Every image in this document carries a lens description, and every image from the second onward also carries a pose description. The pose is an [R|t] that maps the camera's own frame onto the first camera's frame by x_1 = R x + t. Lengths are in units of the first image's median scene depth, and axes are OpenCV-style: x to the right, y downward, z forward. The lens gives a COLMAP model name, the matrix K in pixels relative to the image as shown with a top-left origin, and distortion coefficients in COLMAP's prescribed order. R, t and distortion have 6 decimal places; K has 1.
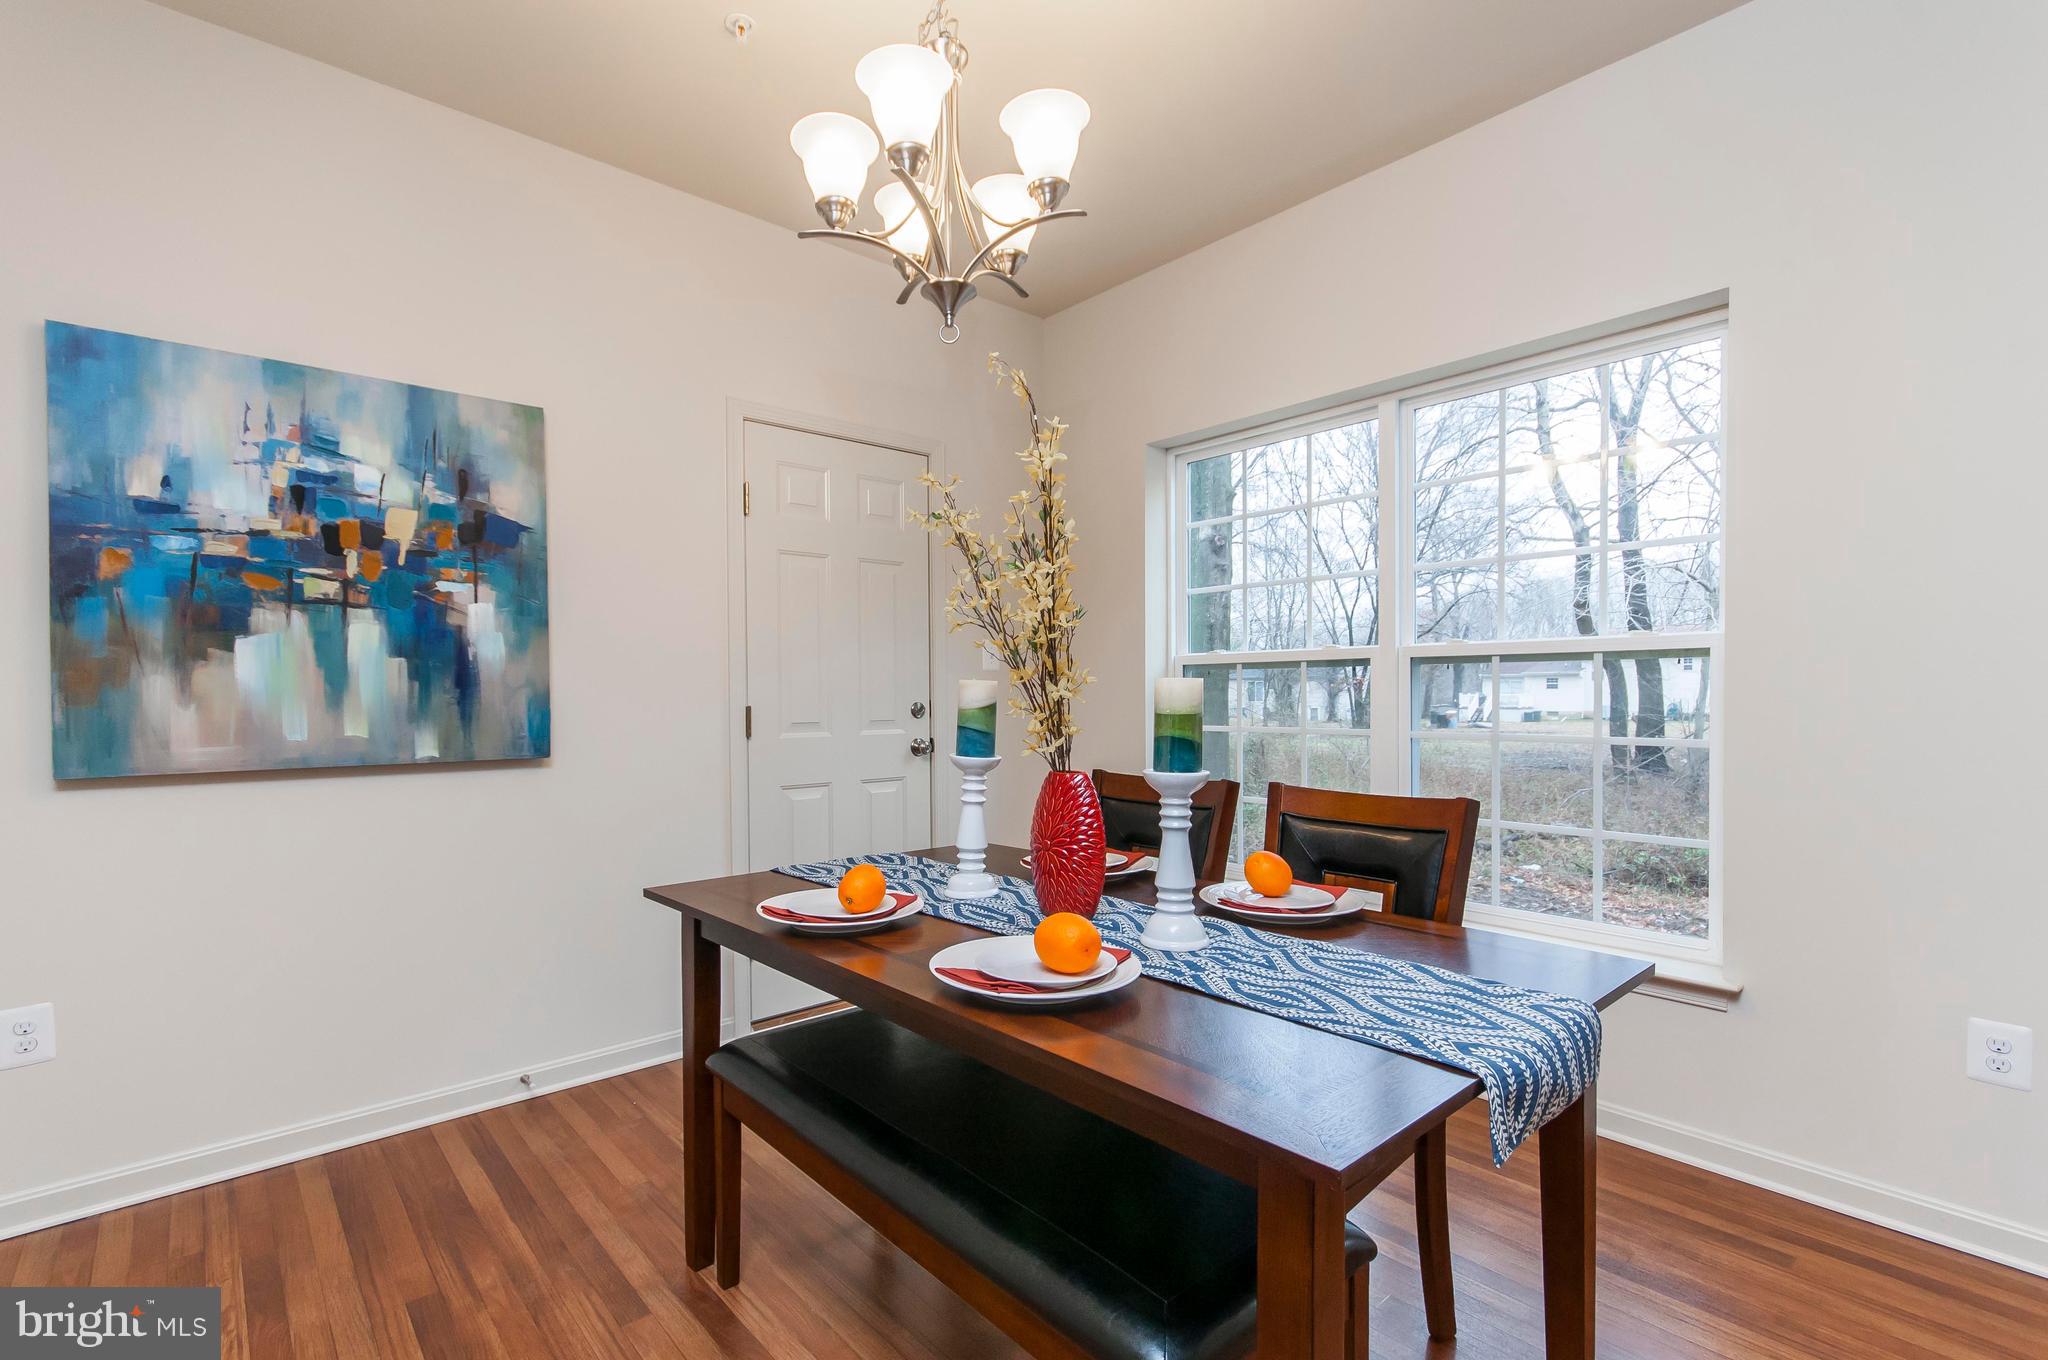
lens RADIAL K [[921.7, 0, 1023.6], [0, 921.7, 693.9], [0, 0, 1]] dist [-0.005630, -0.000445]
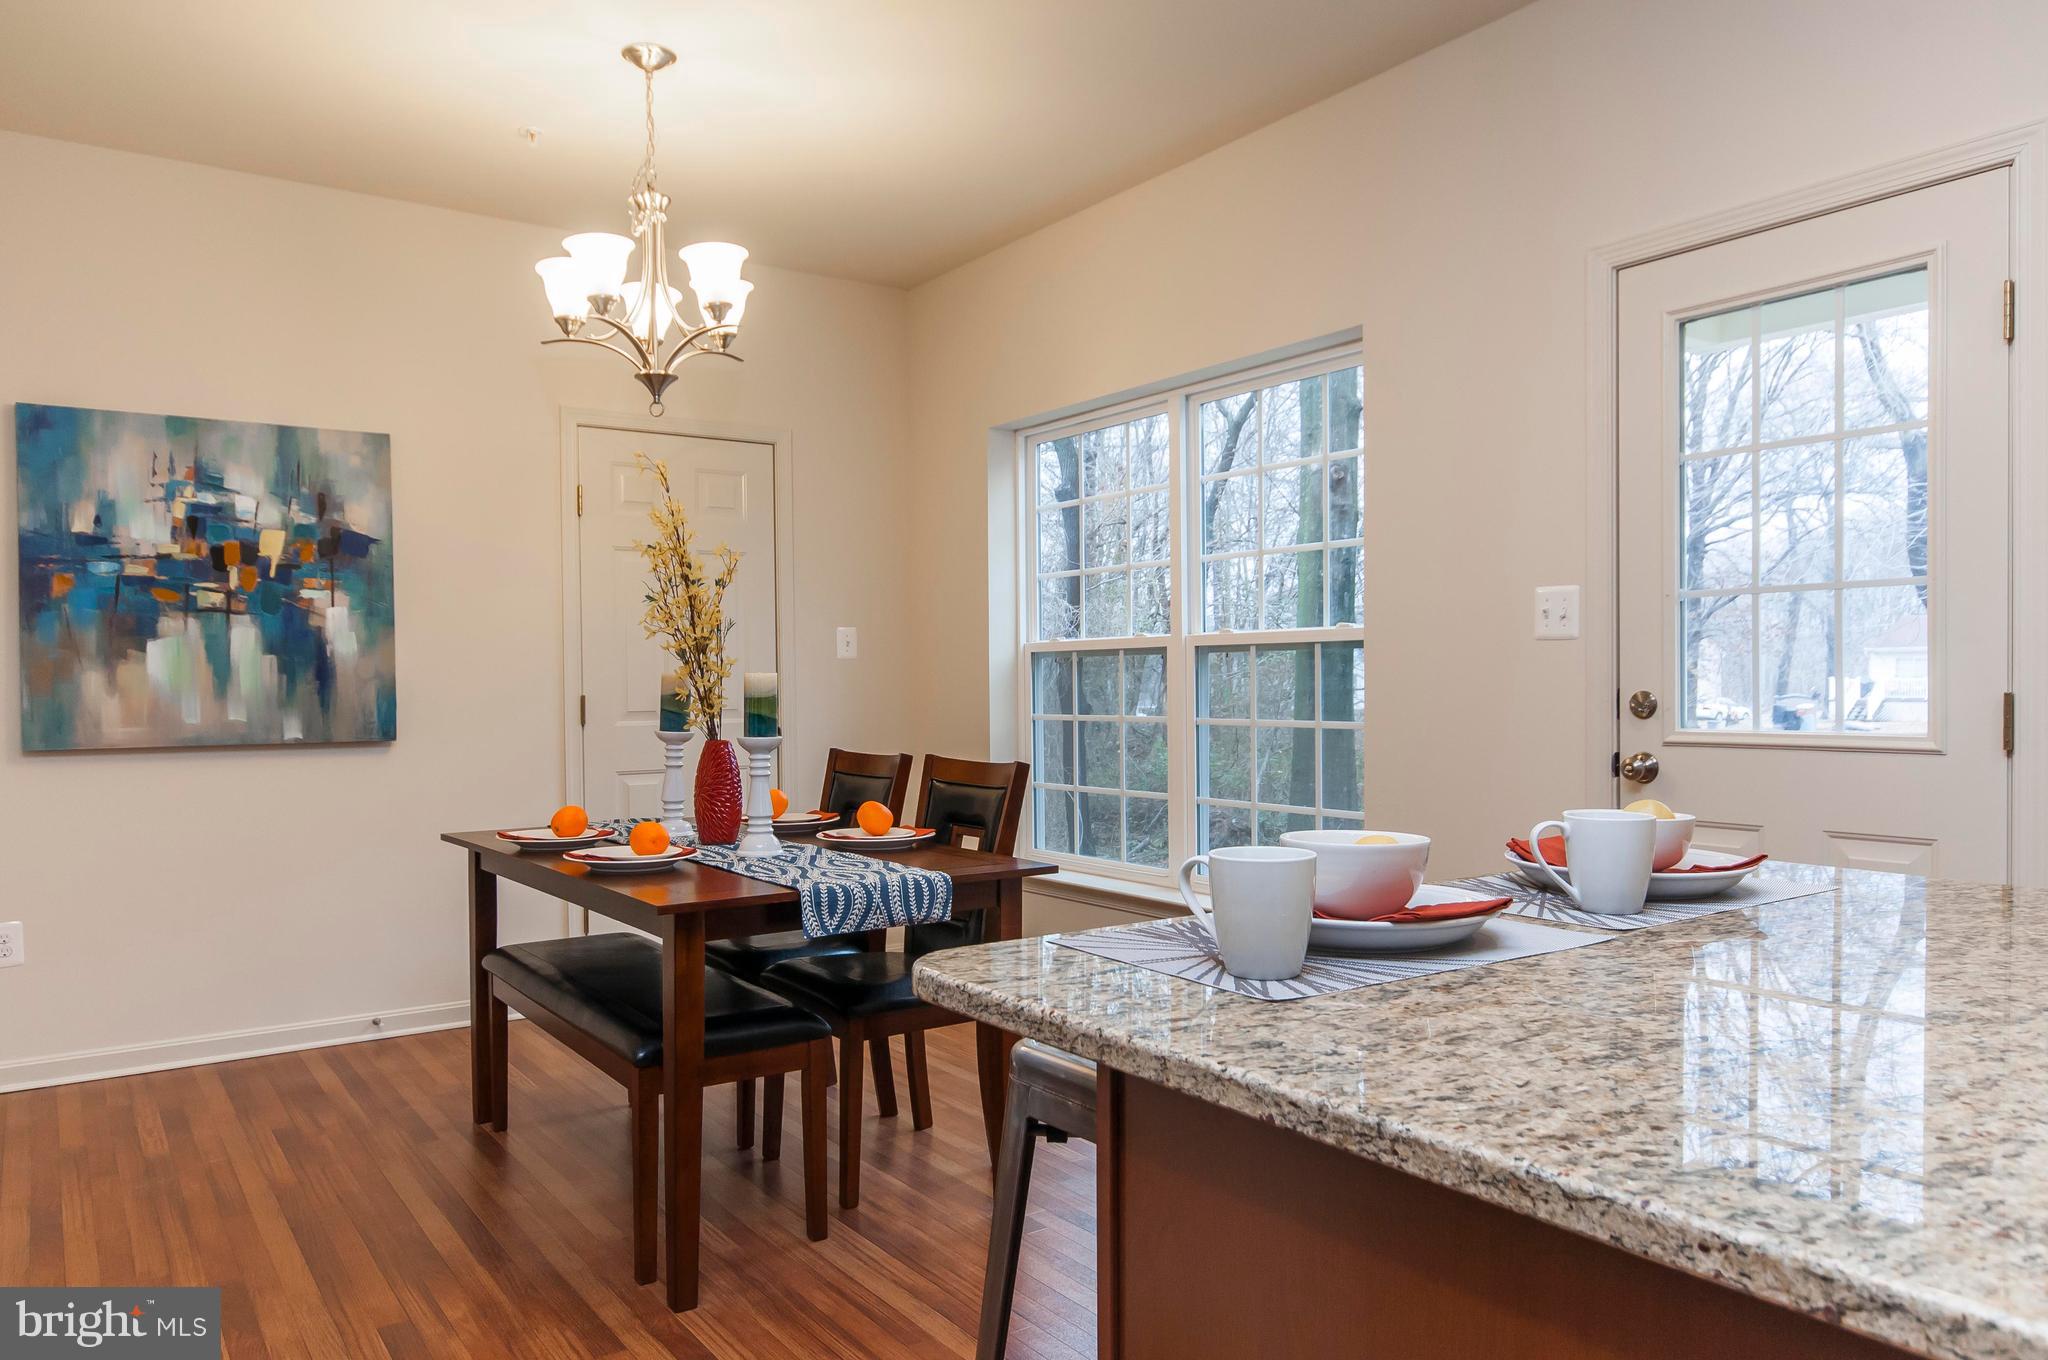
lens RADIAL K [[1345.3, 0, 1025.3], [0, 1345.3, 679.5], [0, 0, 1]] dist [-0.006974, -0.010488]
pose [[0.995179, -0.004079, -0.097995, 0.498375], [0.003920, 0.999991, -0.001813, -0.000545], [0.098001, 0.001420, 0.995185, -0.680806]]
